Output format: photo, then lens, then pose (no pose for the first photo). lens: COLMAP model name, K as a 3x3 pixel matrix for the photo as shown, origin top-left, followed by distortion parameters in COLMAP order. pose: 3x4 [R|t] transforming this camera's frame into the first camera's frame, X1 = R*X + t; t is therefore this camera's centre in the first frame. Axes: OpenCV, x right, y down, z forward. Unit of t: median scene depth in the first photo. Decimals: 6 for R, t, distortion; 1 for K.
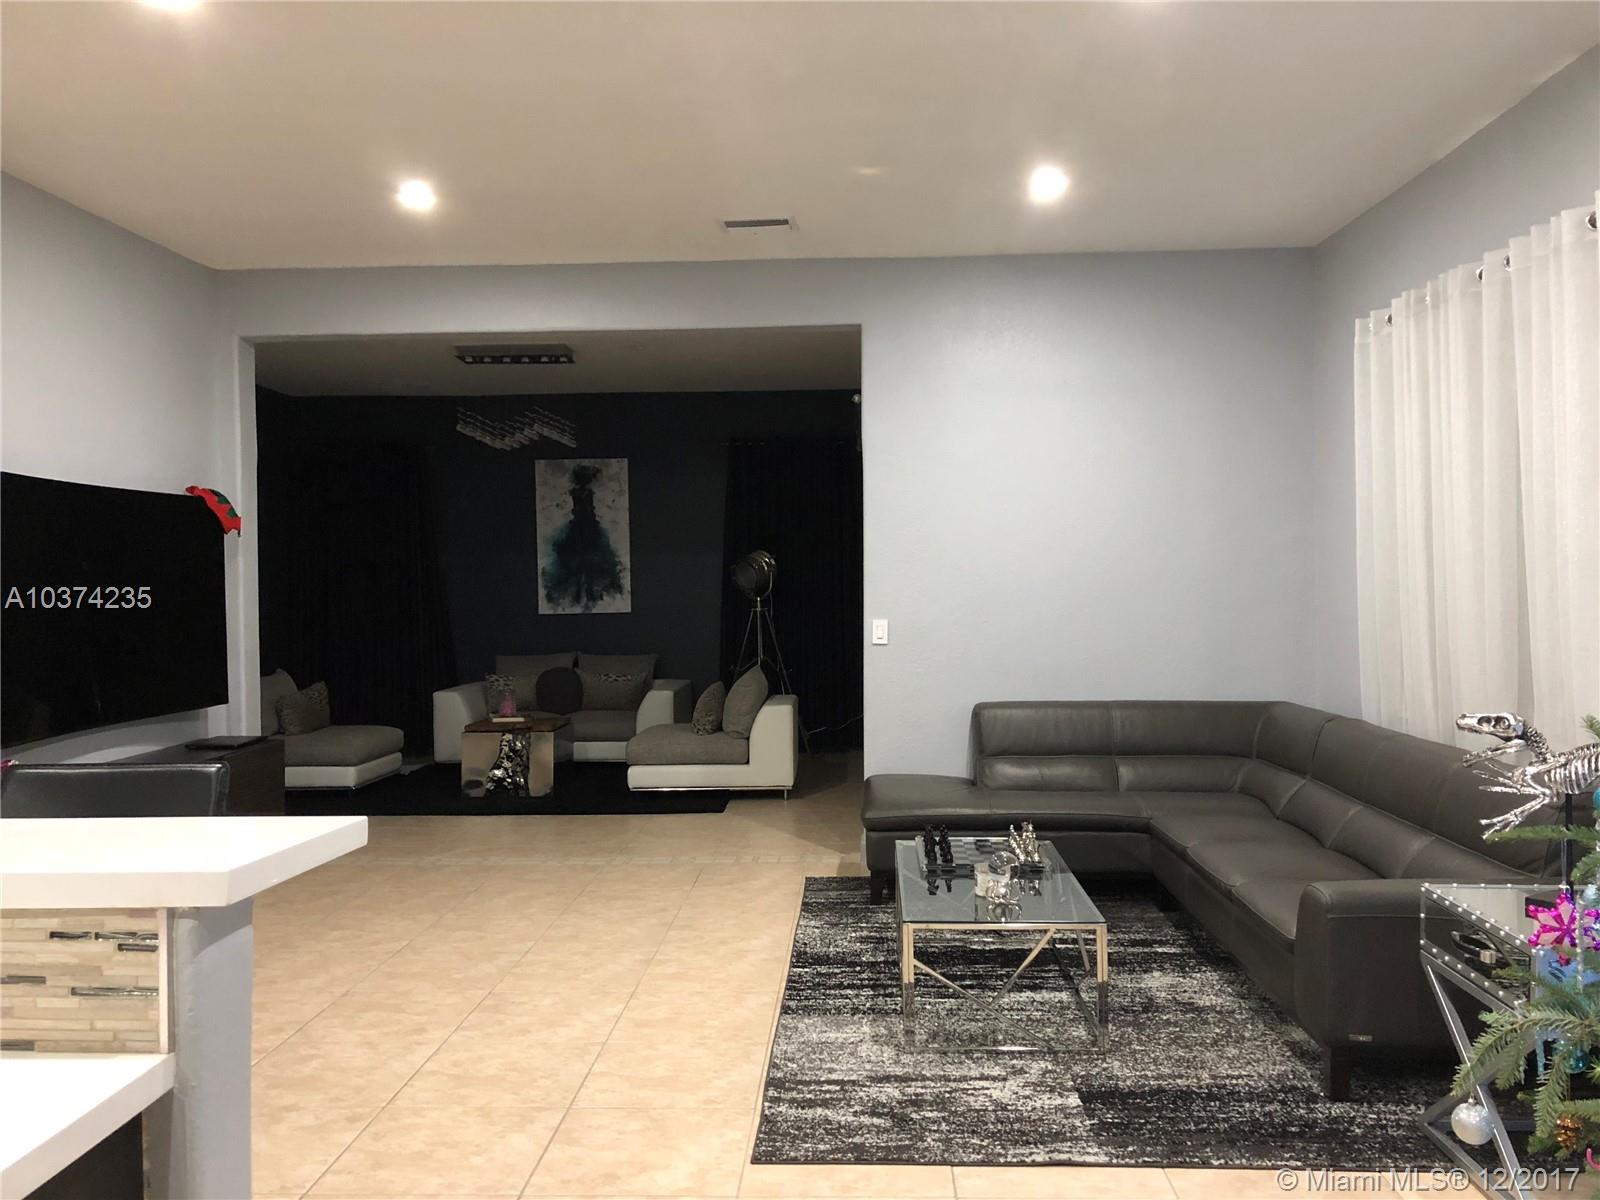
lens RADIAL K [[1320.1, 0, 807.8], [0, 1320.1, 598.4], [0, 0, 1]] dist [0.010882, -0.005319]
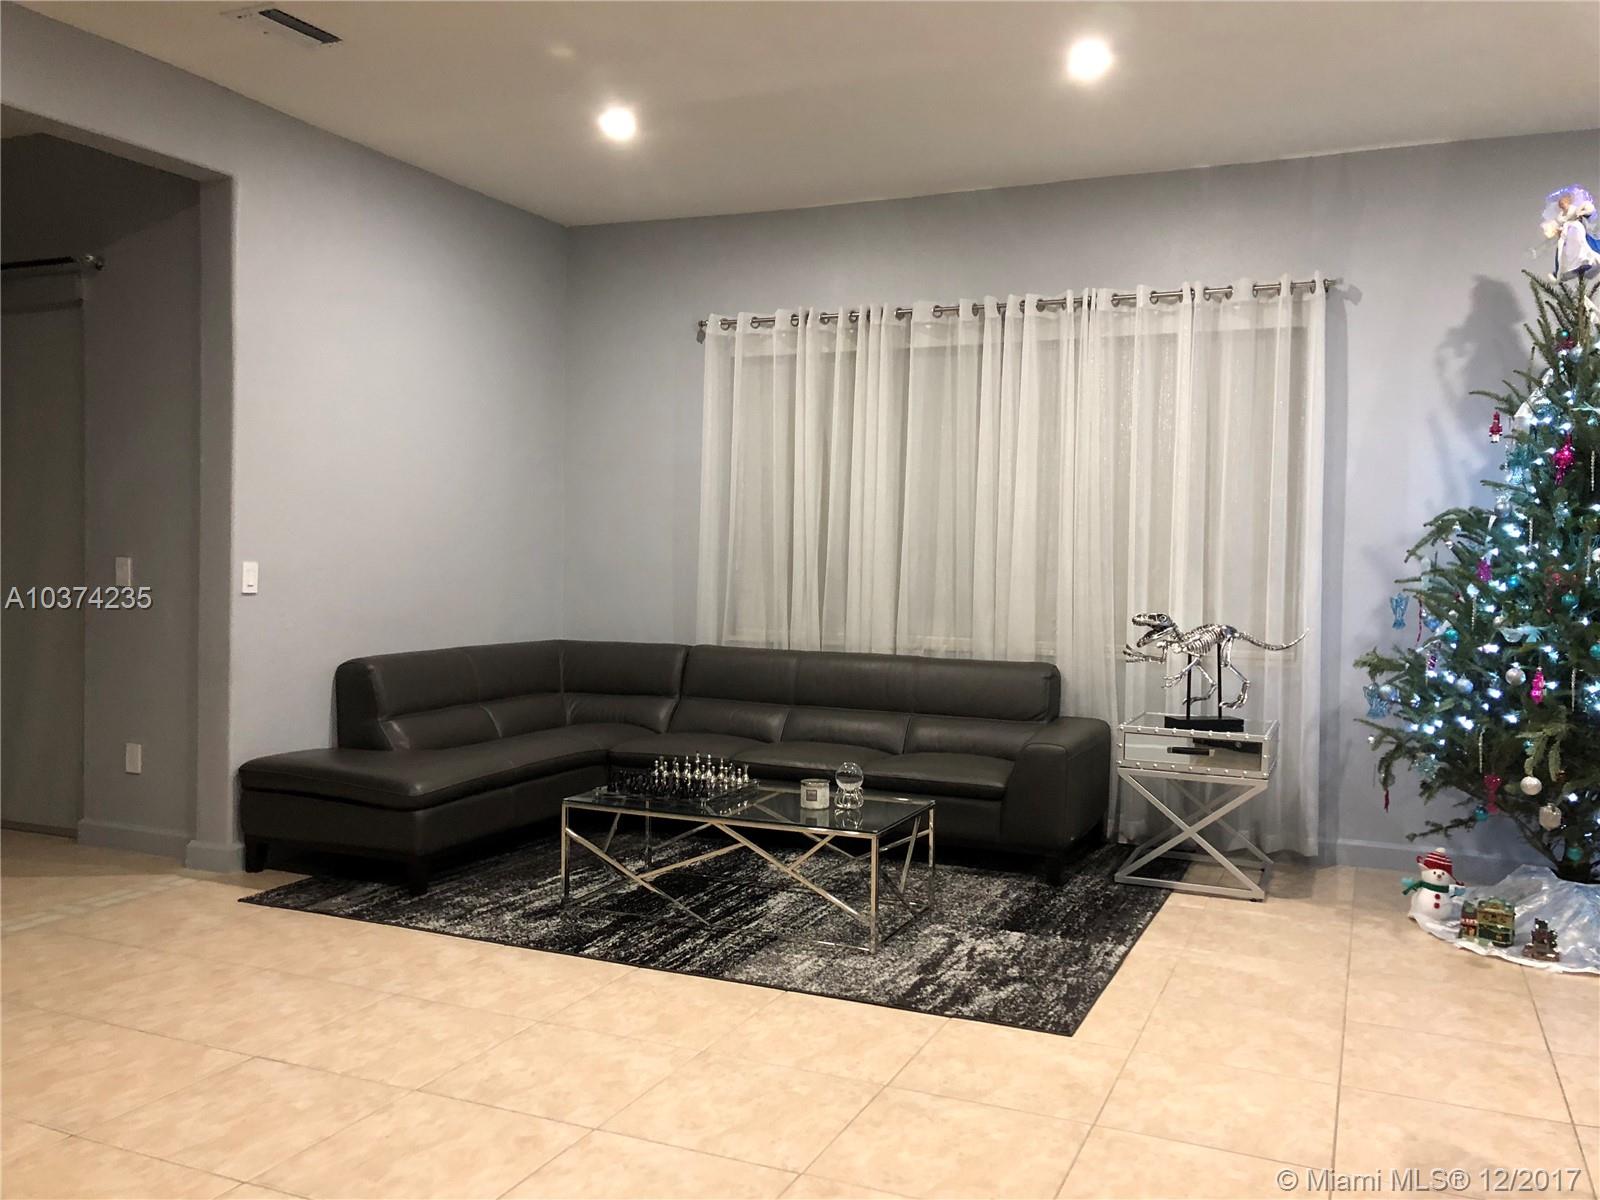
lens RADIAL K [[1320.1, 0, 807.8], [0, 1320.1, 598.4], [0, 0, 1]] dist [0.010882, -0.005319]
pose [[0.358797, -0.017008, 0.933261, -1.001698], [-0.007460, 0.999750, 0.021088, 0.031256], [-0.933386, -0.014528, 0.358581, 0.703197]]
